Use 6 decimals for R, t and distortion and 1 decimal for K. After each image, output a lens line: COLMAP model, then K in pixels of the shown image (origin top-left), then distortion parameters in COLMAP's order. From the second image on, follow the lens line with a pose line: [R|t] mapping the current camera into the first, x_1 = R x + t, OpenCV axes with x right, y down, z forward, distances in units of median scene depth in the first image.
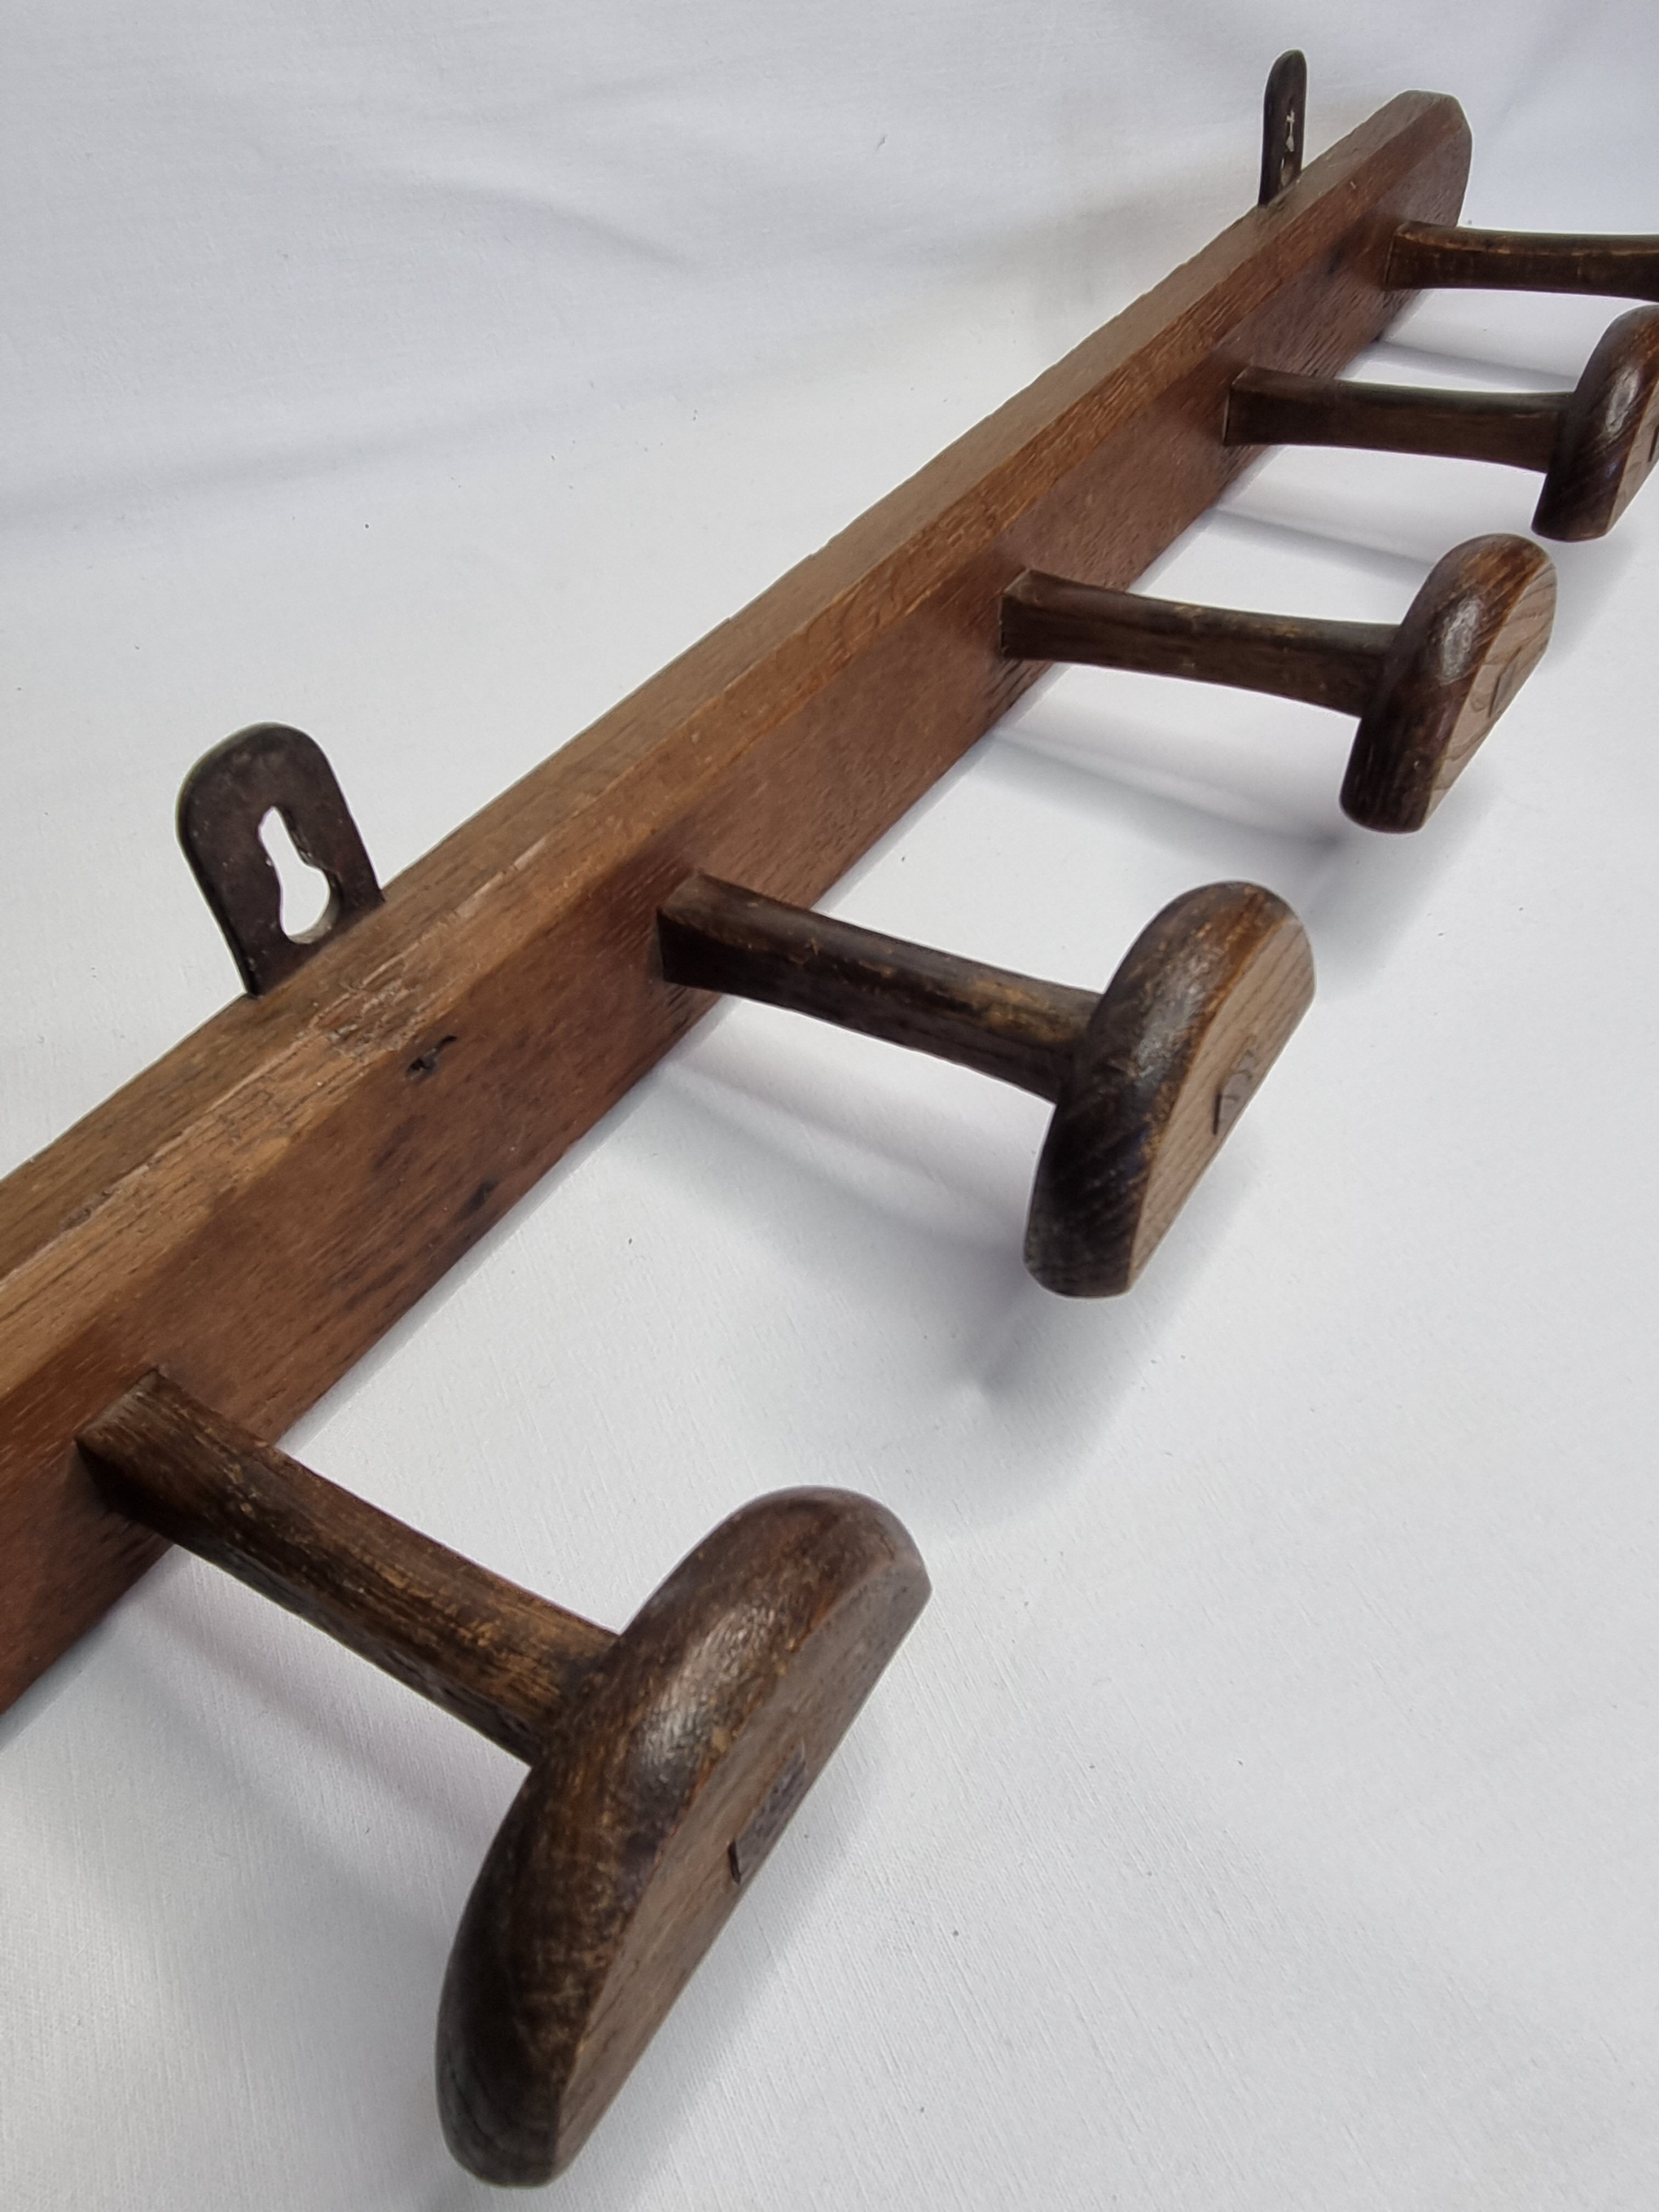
lens RADIAL K [[1546.7, 0, 737.8], [0, 1546.7, 972.1], [0, 0, 1]] dist [0.002185, -0.001913]
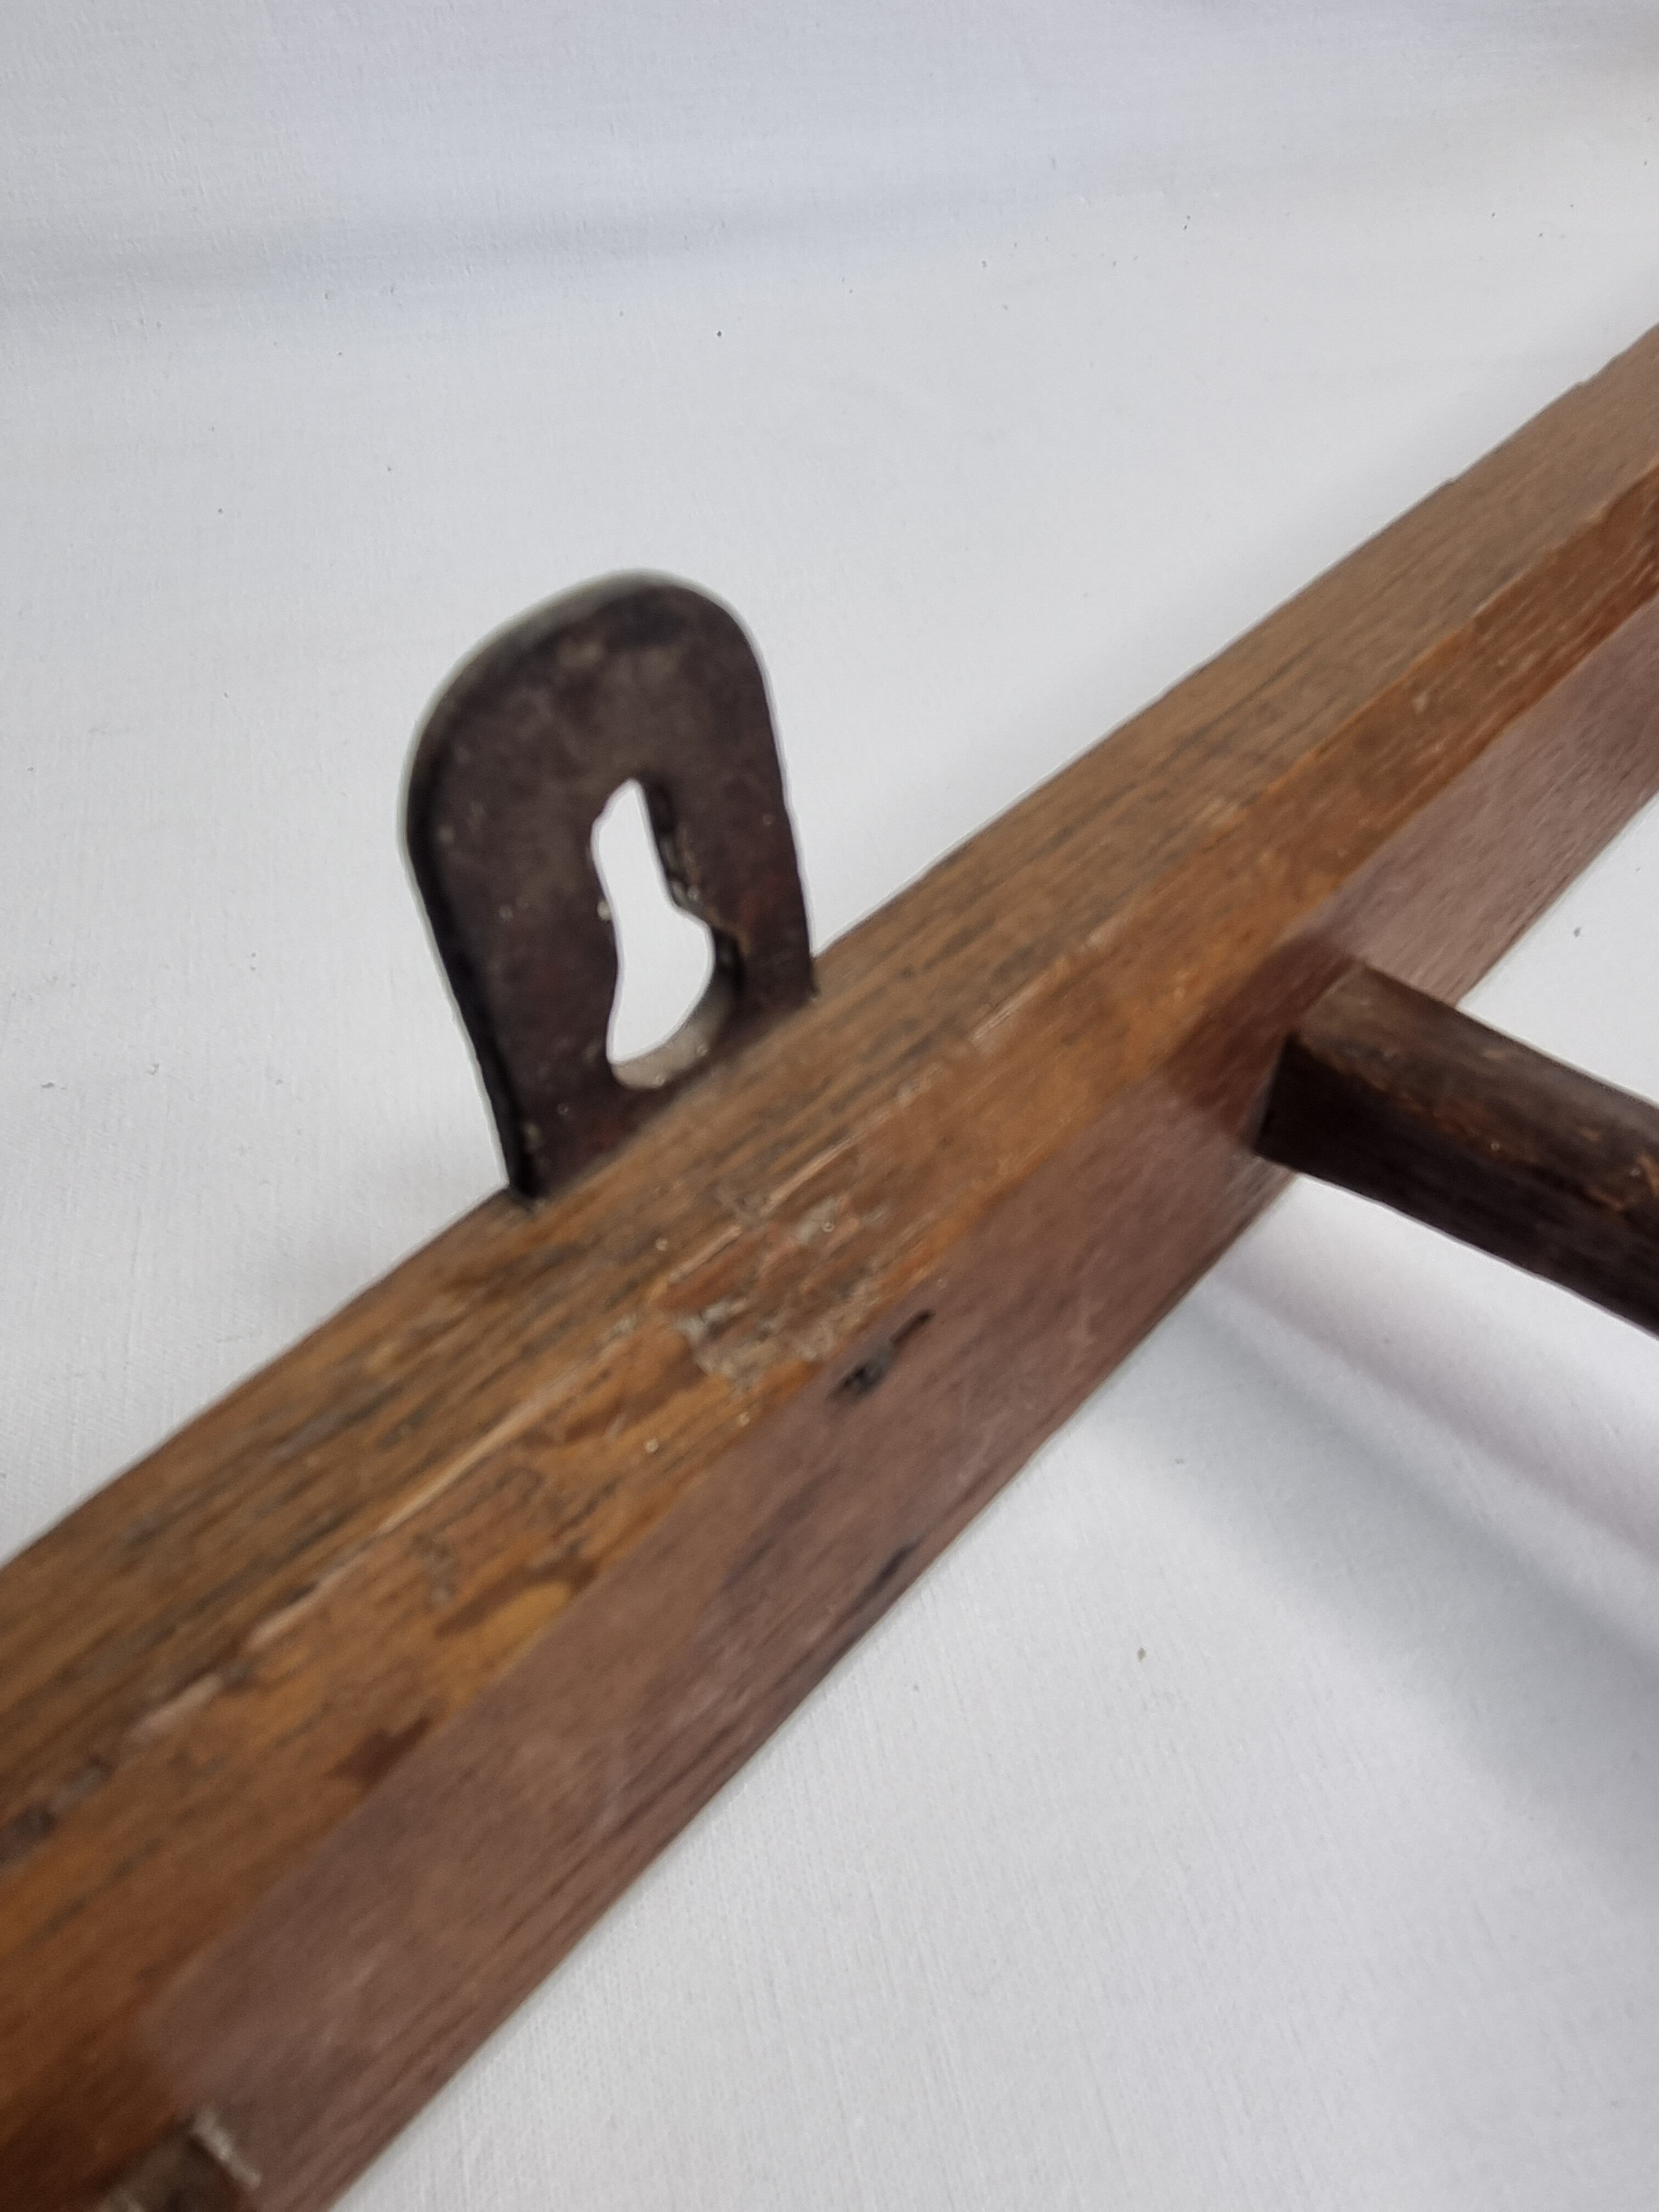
lens RADIAL K [[1885.9, 0, 829.7], [0, 1885.9, 1031.1], [0, 0, 1]] dist [0.004952, 0.001029]
pose [[0.984066, 0.143021, -0.105633, -0.179414], [-0.137683, 0.988878, 0.056244, -0.072927], [0.112502, -0.040804, 0.992813, 0.486647]]
